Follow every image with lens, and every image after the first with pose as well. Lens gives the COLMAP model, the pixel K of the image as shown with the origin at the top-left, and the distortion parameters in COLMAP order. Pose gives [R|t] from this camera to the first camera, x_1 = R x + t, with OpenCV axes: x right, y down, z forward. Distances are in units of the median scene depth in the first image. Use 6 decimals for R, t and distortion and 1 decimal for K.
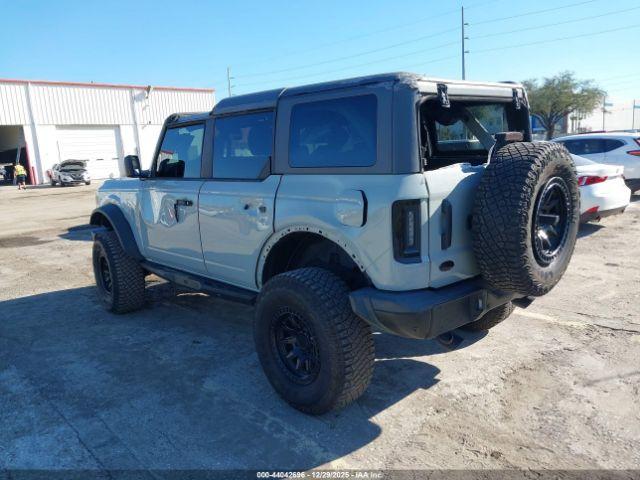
lens RADIAL K [[508.7, 0, 318.2], [0, 508.7, 231.4], [0, 0, 1]] dist [0.001913, -0.016985]
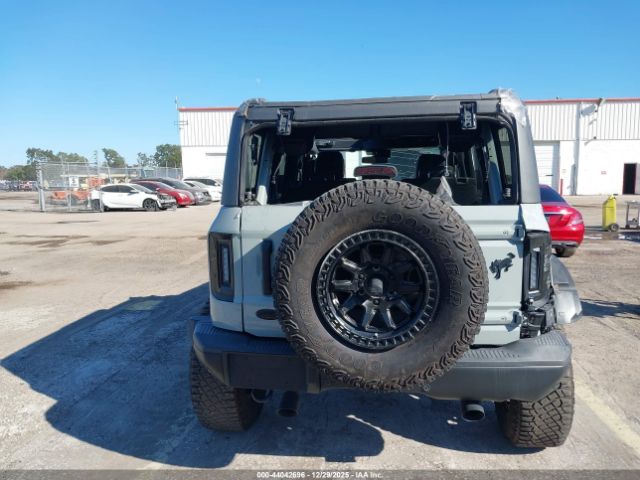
lens RADIAL K [[508.7, 0, 322.0], [0, 508.7, 236.0], [0, 0, 1]] dist [0.001913, -0.016985]
pose [[0.638402, 0.123603, -0.759714, 0.830188], [-0.138831, 0.989325, 0.044297, -0.102429], [0.757079, 0.077192, 0.648747, 0.424235]]
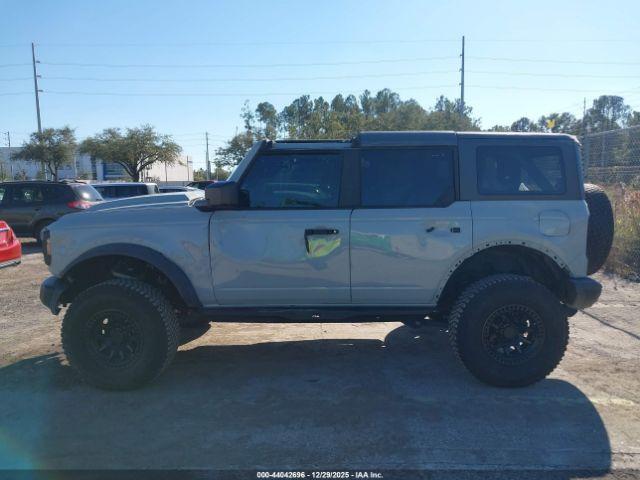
lens RADIAL K [[508.7, 0, 314.7], [0, 508.7, 234.4], [0, 0, 1]] dist [0.001913, -0.016985]
pose [[0.685073, -0.030574, 0.727832, -1.219164], [0.092415, 0.994694, -0.045203, -0.010915], [-0.722589, 0.098230, 0.684264, 0.440130]]
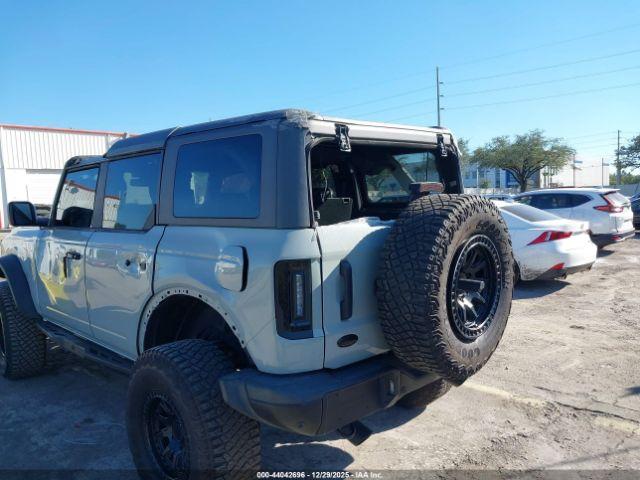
lens RADIAL K [[508.7, 0, 314.2], [0, 508.7, 218.2], [0, 0, 1]] dist [0.001913, -0.016985]
pose [[0.999385, 0.018721, 0.029647, 0.147996], [-0.014954, 0.992347, -0.122570, -0.023608], [-0.031715, 0.122051, 0.992017, 0.145003]]
